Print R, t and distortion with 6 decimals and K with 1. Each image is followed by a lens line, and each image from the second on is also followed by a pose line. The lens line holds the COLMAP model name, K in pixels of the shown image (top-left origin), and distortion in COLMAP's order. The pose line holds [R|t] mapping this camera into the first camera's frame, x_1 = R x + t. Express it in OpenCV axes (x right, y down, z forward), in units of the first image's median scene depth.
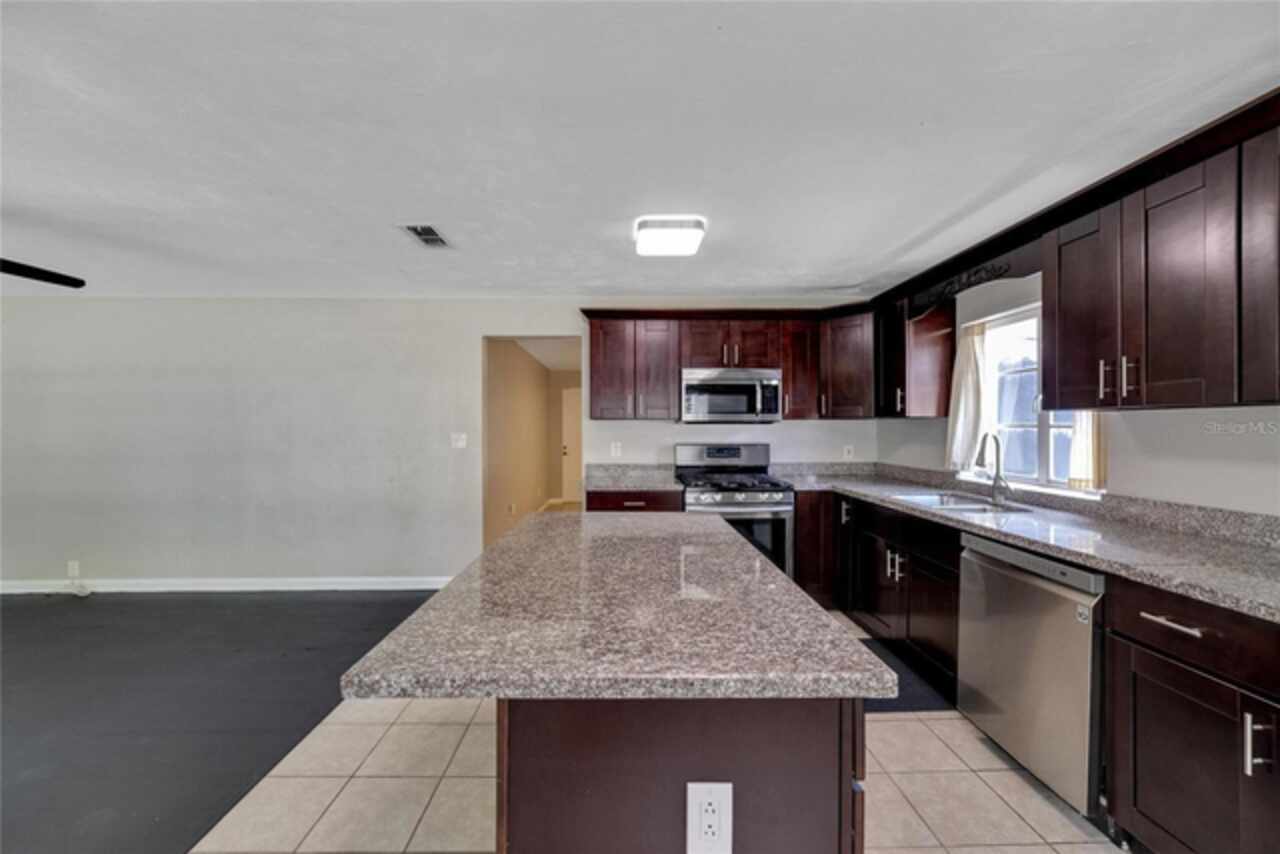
lens RADIAL K [[503.6, 0, 636.6], [0, 503.6, 425.3], [0, 0, 1]] dist [-0.001755, -0.000150]
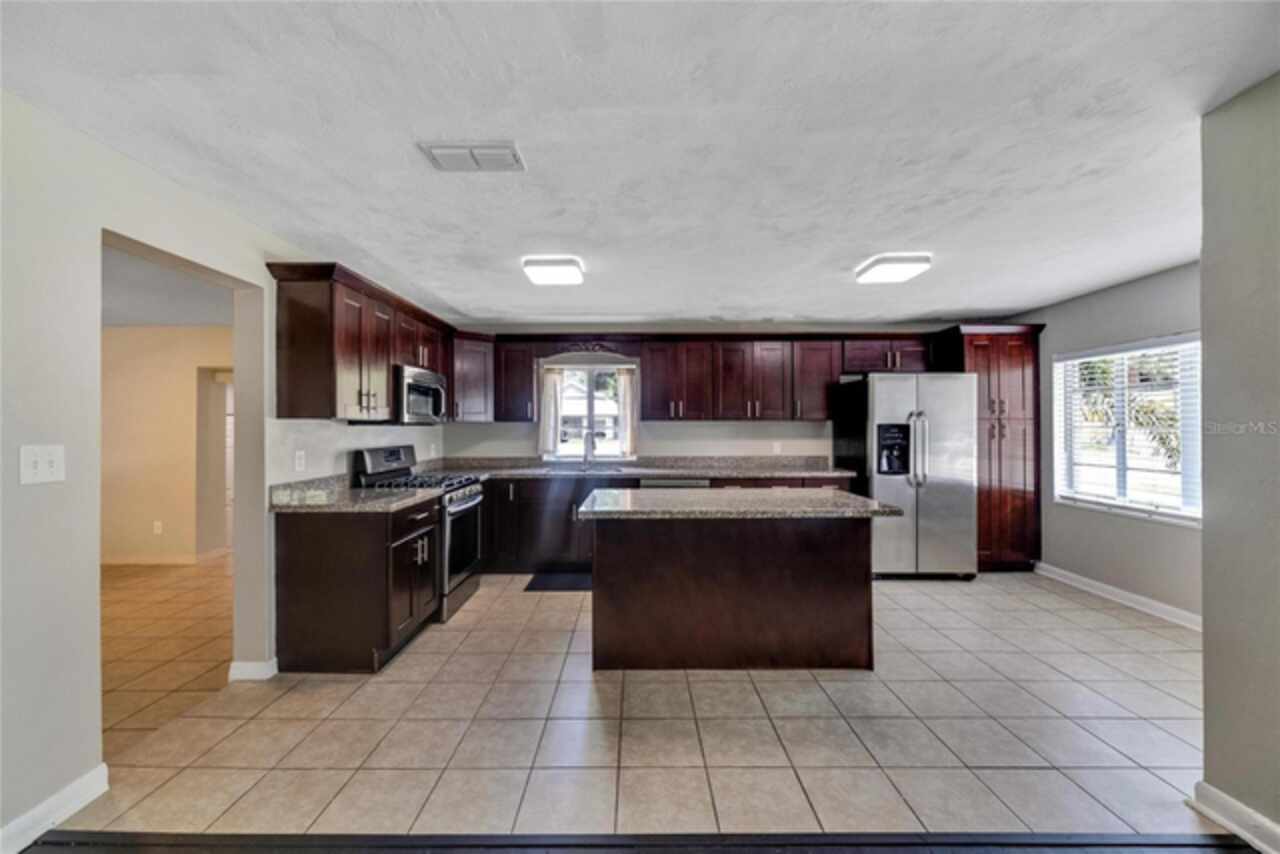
lens RADIAL K [[503.6, 0, 636.6], [0, 503.6, 425.3], [0, 0, 1]] dist [-0.001755, -0.000150]
pose [[0.028973, 0.004371, 0.999571, -0.843190], [0.000419, 0.999990, -0.004385, 0.001406], [-0.999580, 0.000545, 0.028971, 0.583576]]
